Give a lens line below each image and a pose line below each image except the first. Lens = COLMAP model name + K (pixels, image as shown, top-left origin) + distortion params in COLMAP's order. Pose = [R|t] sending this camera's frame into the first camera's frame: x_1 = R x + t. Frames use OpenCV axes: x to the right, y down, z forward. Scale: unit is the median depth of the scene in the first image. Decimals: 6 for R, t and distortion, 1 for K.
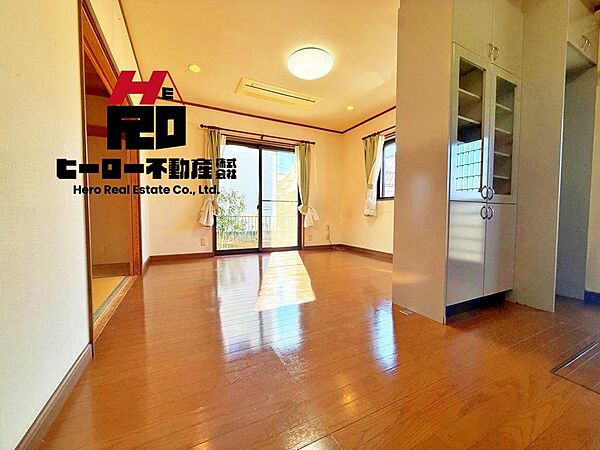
lens RADIAL K [[239.6, 0, 296.8], [0, 239.6, 225.4], [0, 0, 1]] dist [-0.001866, 0.000010]
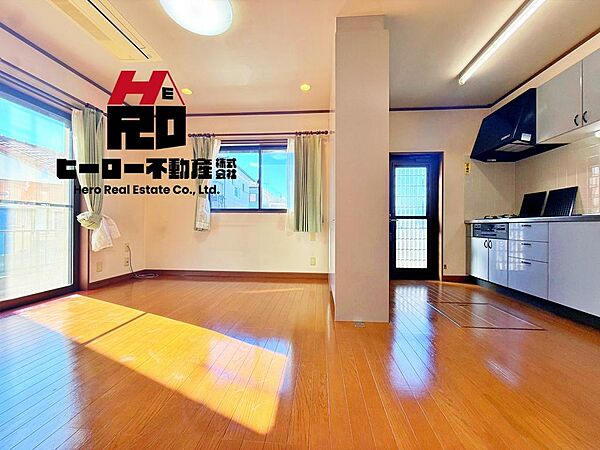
lens RADIAL K [[239.6, 0, 296.8], [0, 239.6, 225.4], [0, 0, 1]] dist [-0.001866, 0.000010]
pose [[0.506159, 0.001904, 0.862438, -0.315330], [0.038320, 0.998960, -0.024695, -0.028913], [-0.861588, 0.045548, 0.505560, 0.378434]]
